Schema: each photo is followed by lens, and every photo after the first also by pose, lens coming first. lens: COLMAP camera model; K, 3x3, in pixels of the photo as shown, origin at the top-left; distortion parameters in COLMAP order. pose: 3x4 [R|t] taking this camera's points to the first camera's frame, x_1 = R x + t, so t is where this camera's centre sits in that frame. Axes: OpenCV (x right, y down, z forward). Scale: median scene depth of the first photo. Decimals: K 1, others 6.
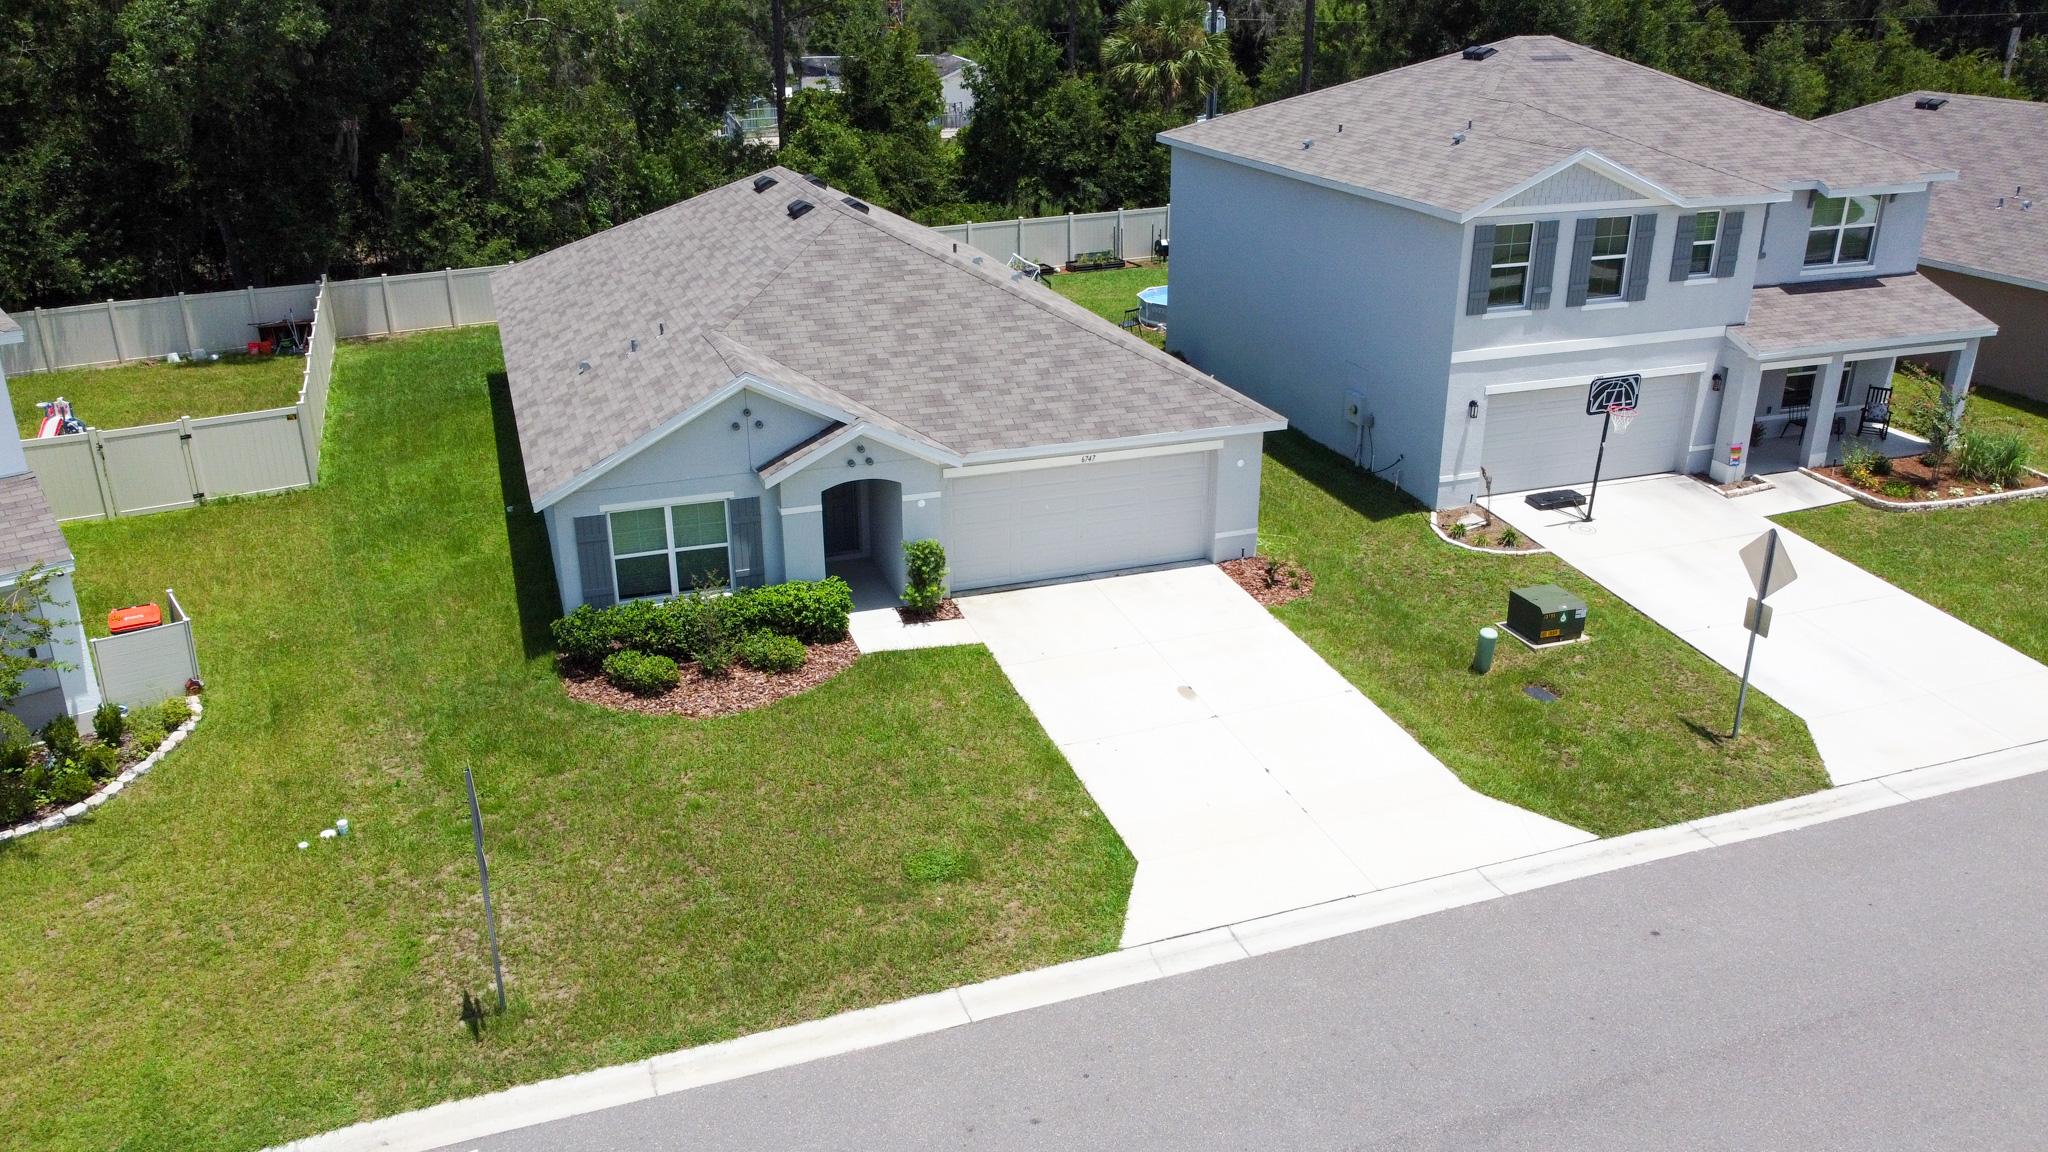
lens RADIAL K [[1553.4, 0, 1024.0], [0, 1553.4, 576.0], [0, 0, 1]] dist [0.001789, -0.006548]
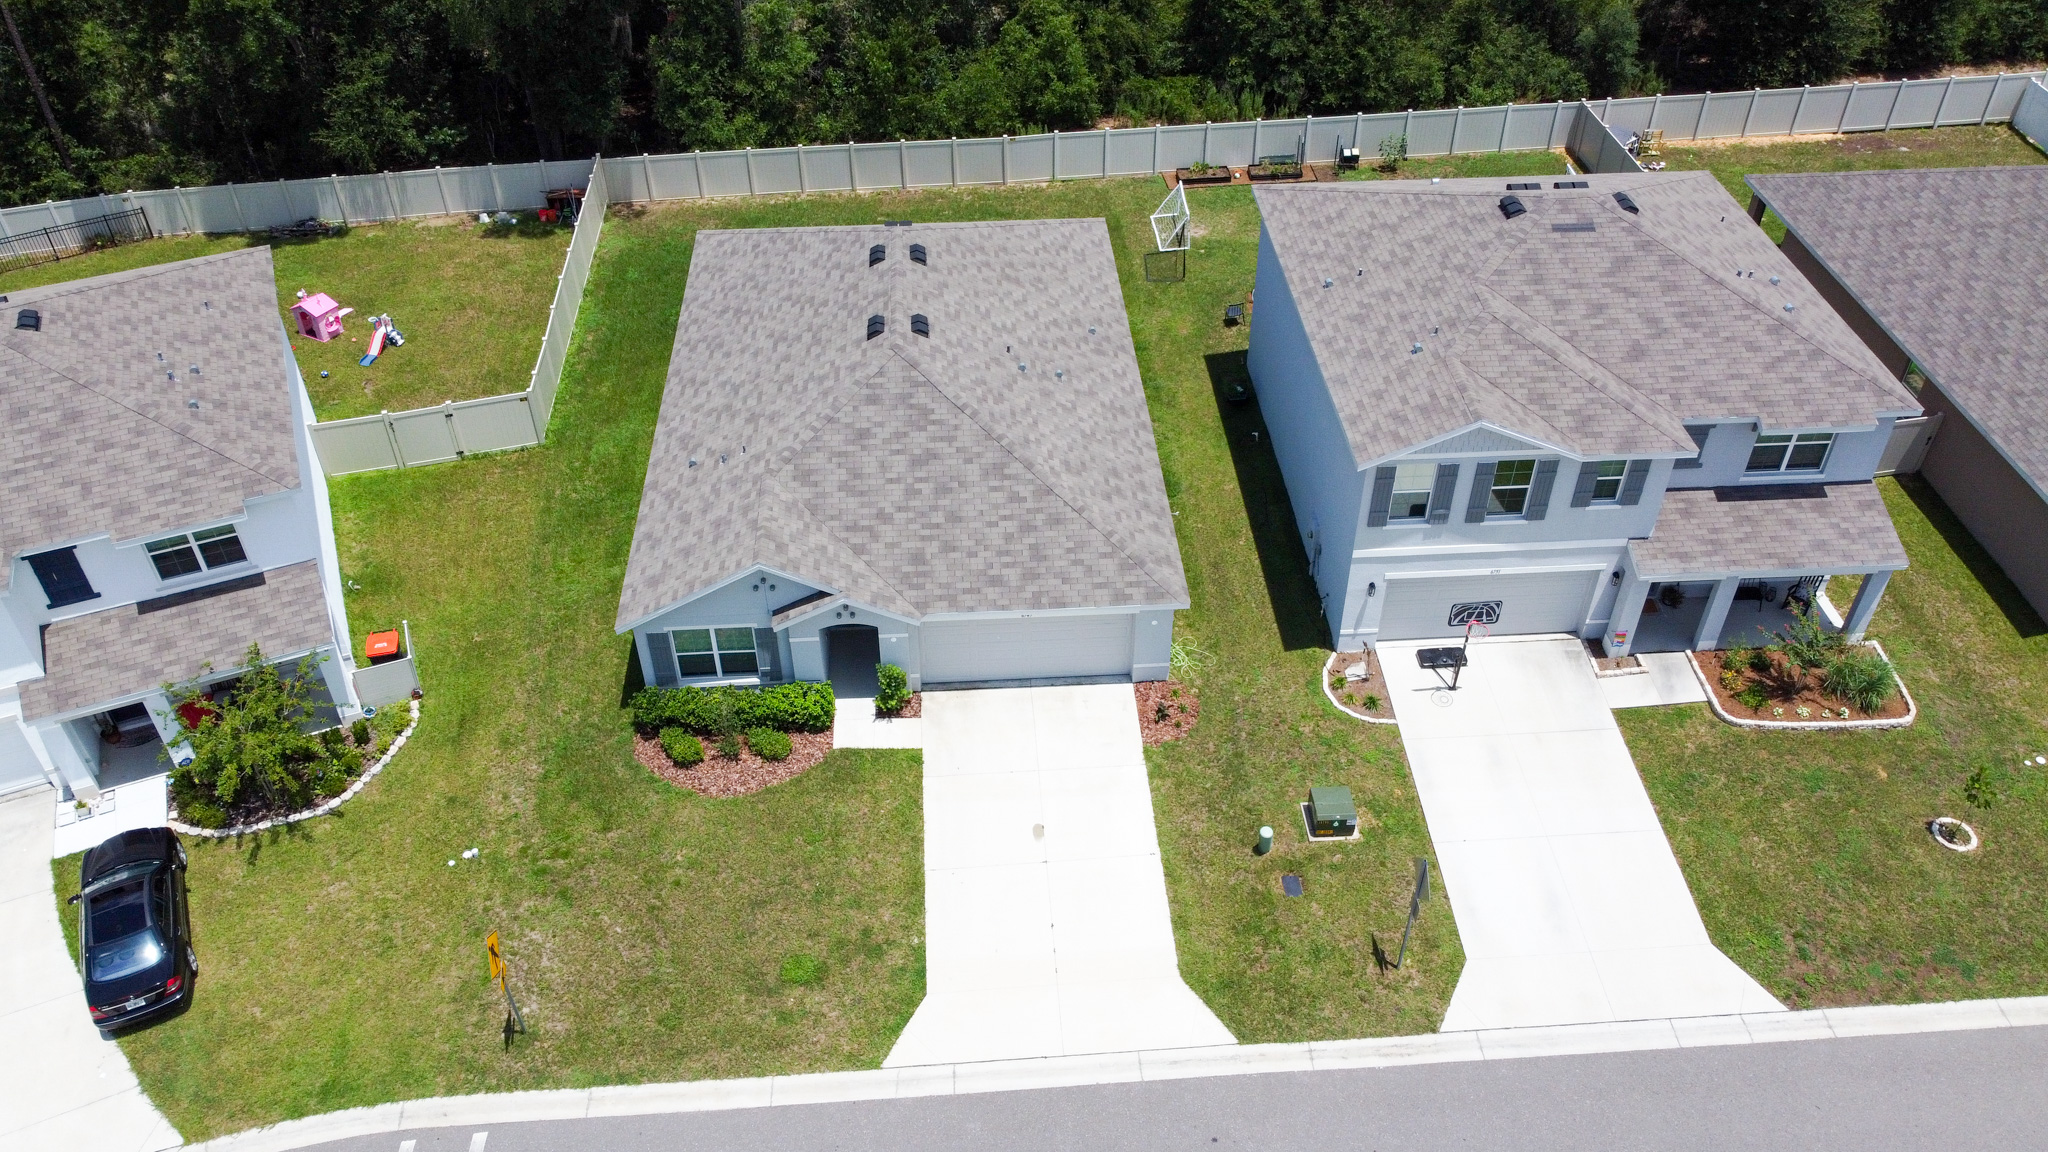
lens RADIAL K [[1553.4, 0, 1024.0], [0, 1553.4, 576.0], [0, 0, 1]] dist [0.001789, -0.006548]
pose [[0.961722, 0.173995, -0.211698, 0.316037], [-0.101092, 0.943332, 0.316077, -0.529807], [0.254697, -0.282578, 0.924813, -0.214471]]
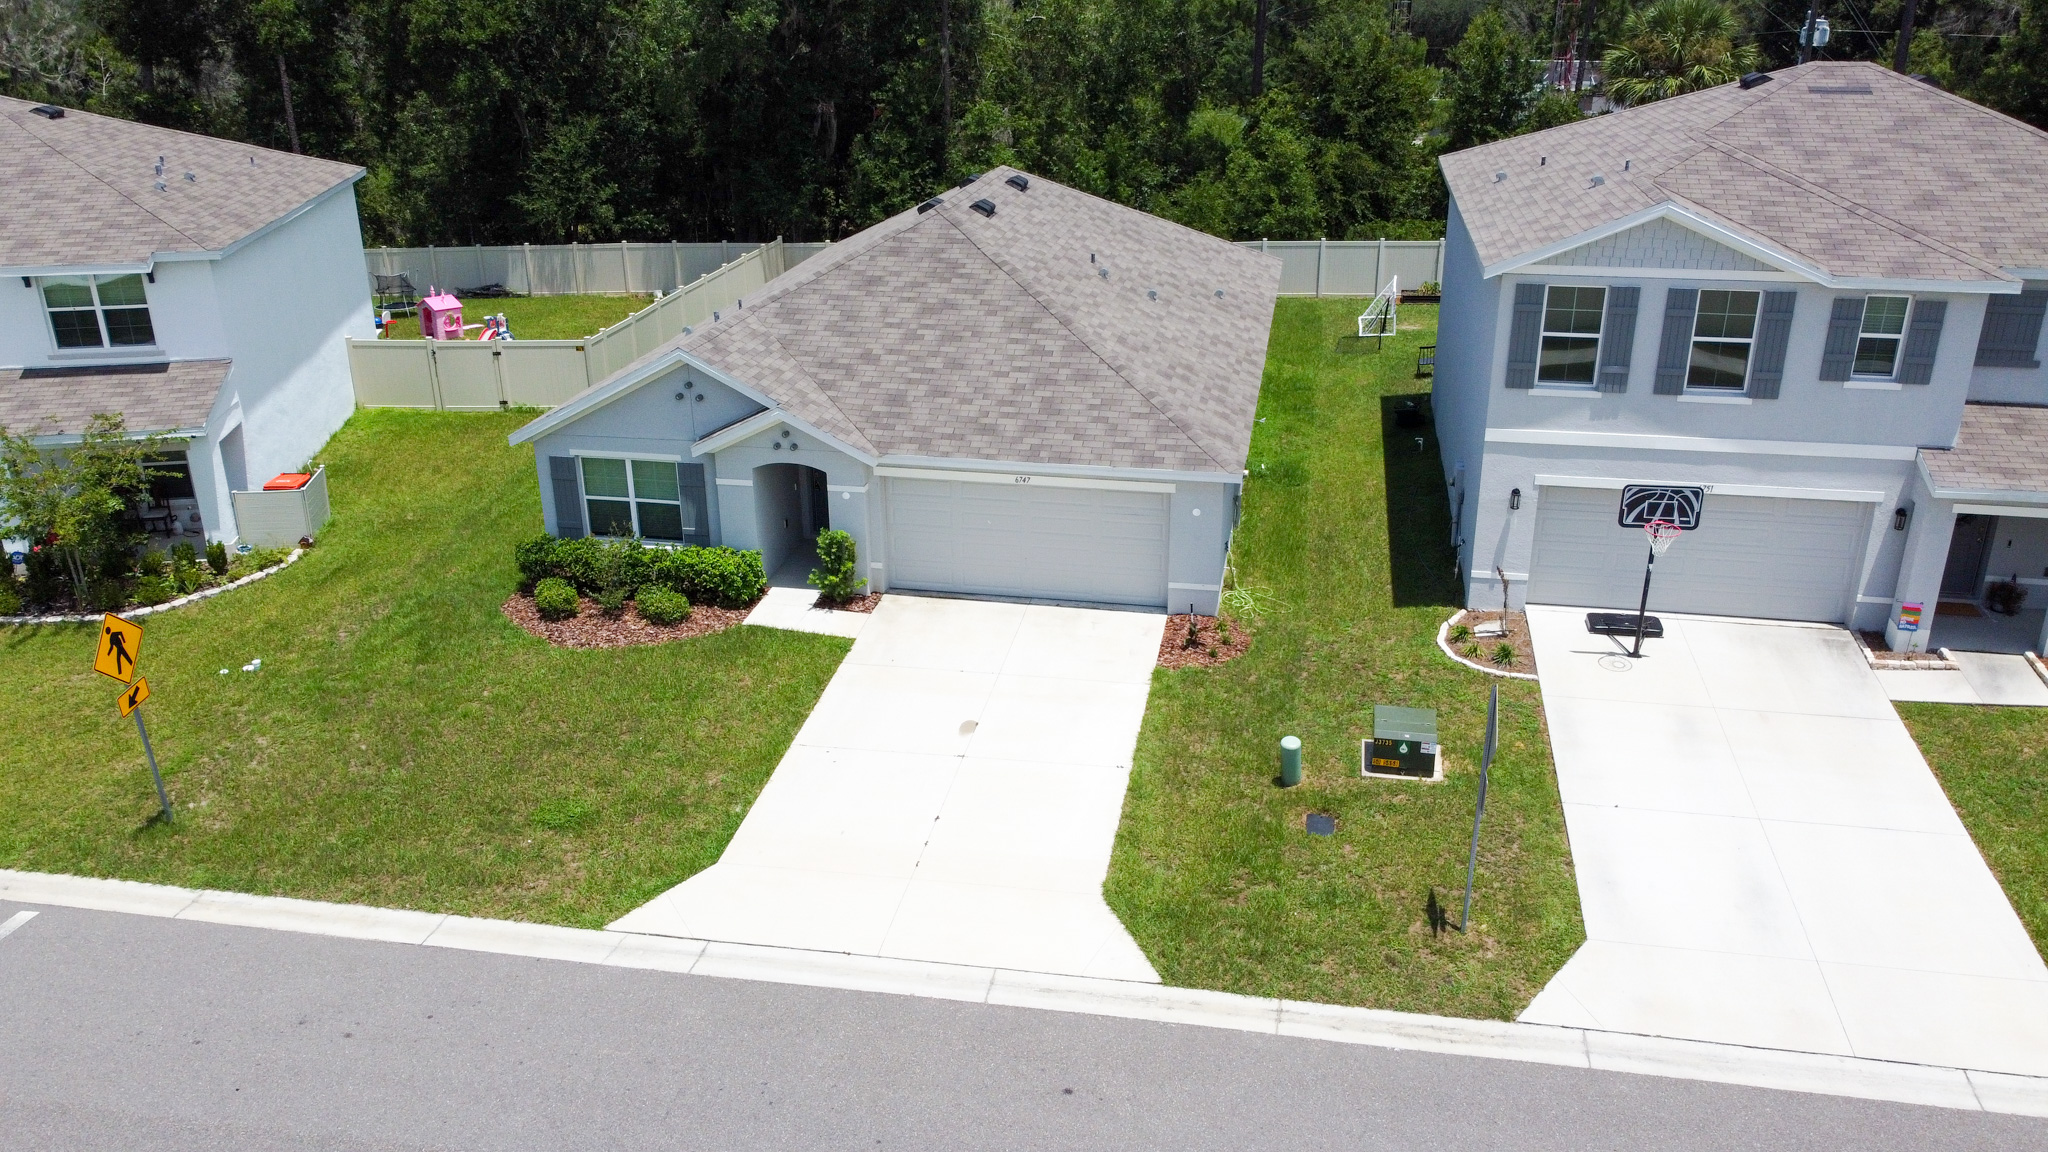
lens RADIAL K [[1553.4, 0, 1024.0], [0, 1553.4, 576.0], [0, 0, 1]] dist [0.001789, -0.006548]
pose [[0.863754, 0.185448, -0.468549, 0.517066], [-0.183901, 0.981696, 0.049533, -0.065464], [0.469158, 0.043382, 0.882048, 0.141948]]
